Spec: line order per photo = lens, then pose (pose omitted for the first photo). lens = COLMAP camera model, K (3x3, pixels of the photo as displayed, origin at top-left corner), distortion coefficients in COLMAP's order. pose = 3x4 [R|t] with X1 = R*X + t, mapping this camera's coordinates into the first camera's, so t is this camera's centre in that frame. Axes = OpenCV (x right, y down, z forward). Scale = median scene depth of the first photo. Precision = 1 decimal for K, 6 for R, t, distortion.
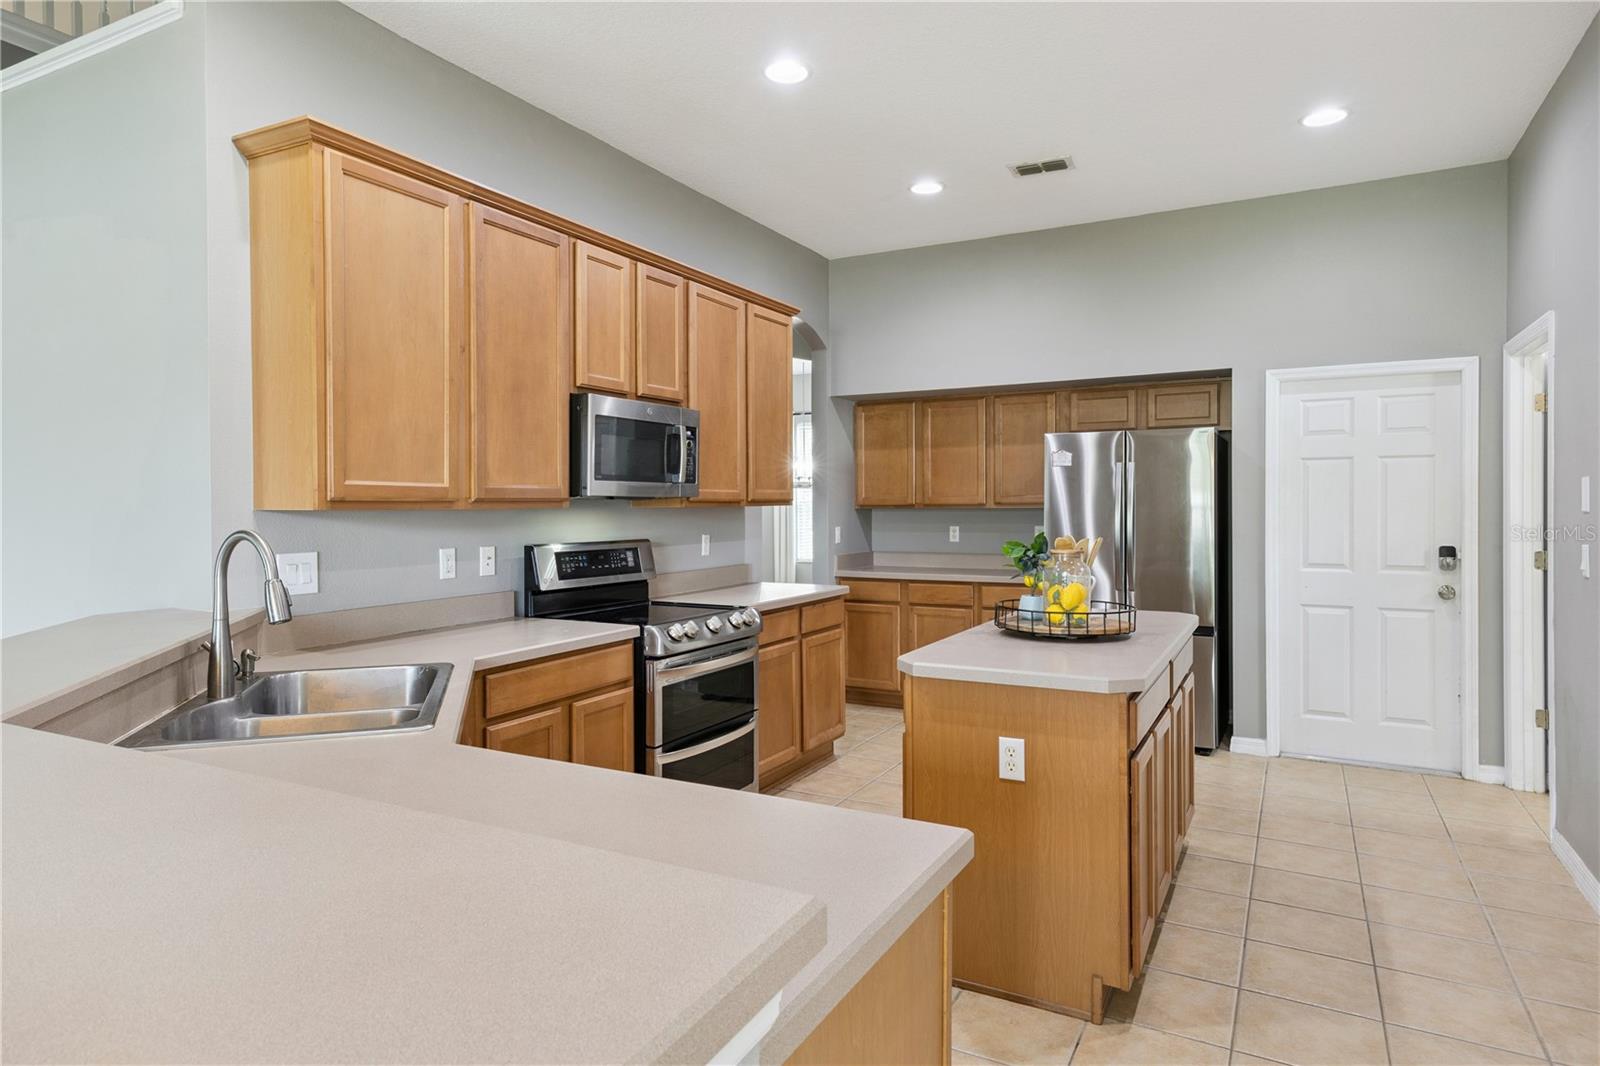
lens RADIAL K [[933.5, 0, 792.4], [0, 933.5, 512.6], [0, 0, 1]] dist [0.016775, 0.001795]
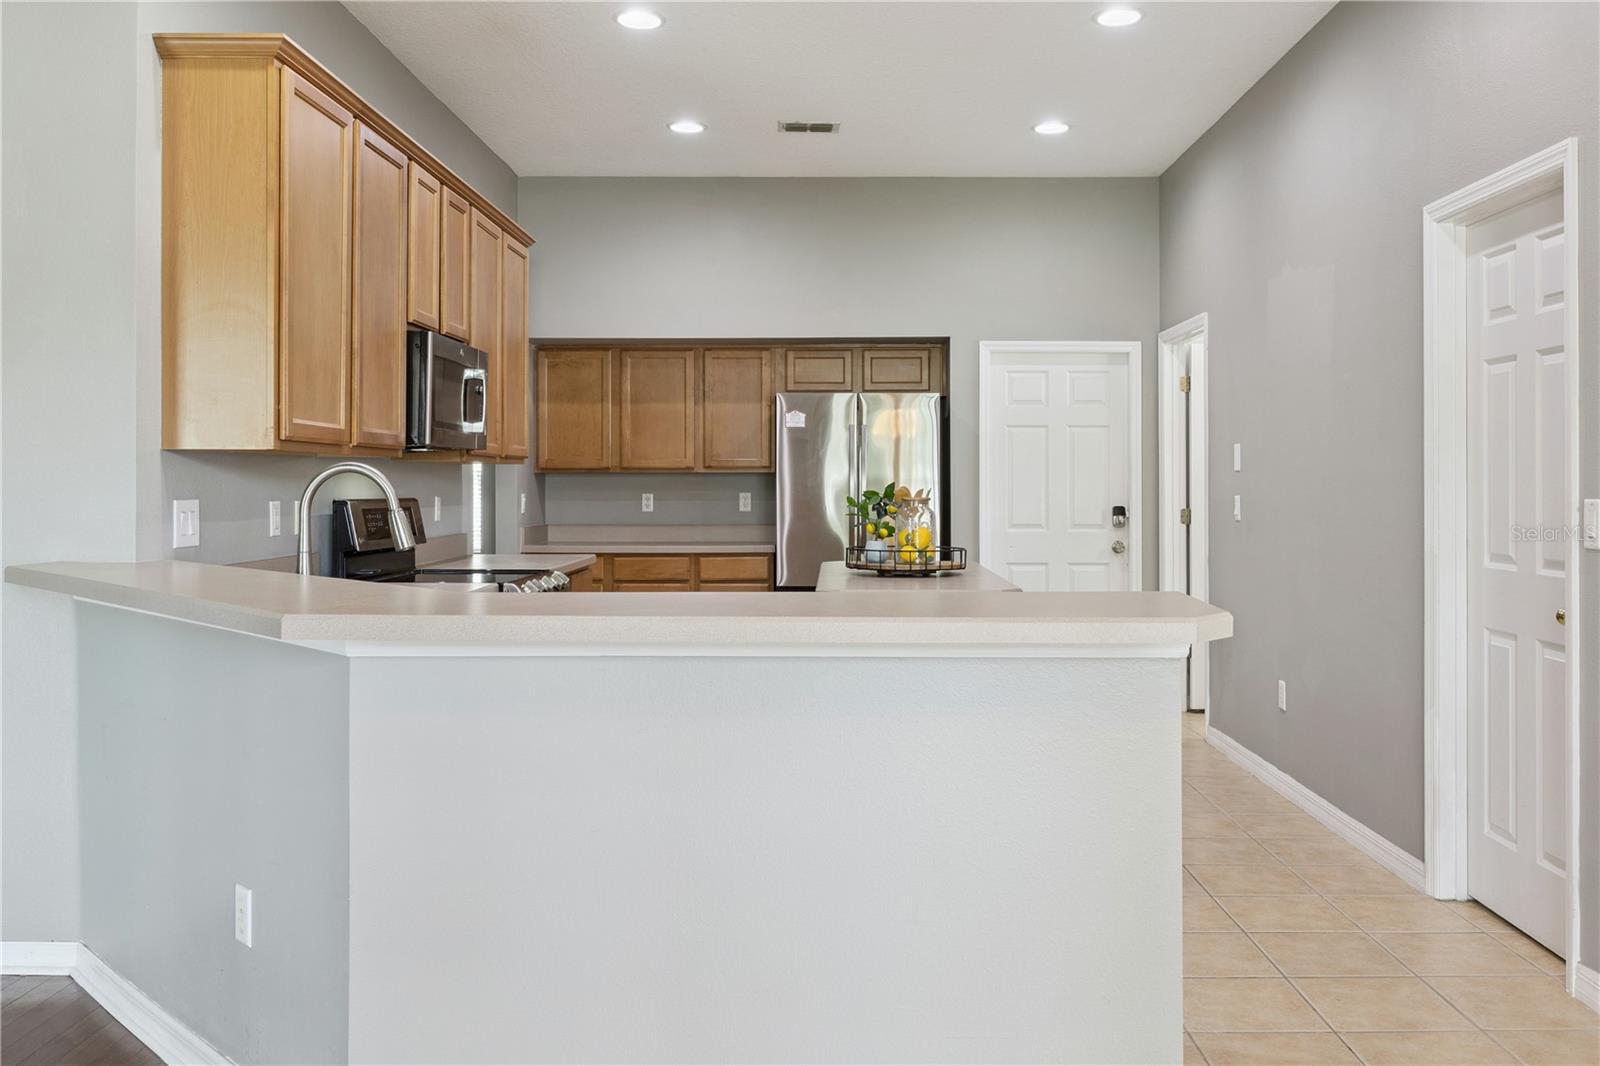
lens RADIAL K [[1324.7, 0, 840.9], [0, 1324.7, 478.8], [0, 0, 1]] dist [-0.009376, -0.003729]
pose [[0.878721, 0.007332, 0.477280, -0.328265], [-0.000434, 0.999894, -0.014561, 0.023699], [-0.477336, 0.012588, 0.878631, -0.221386]]
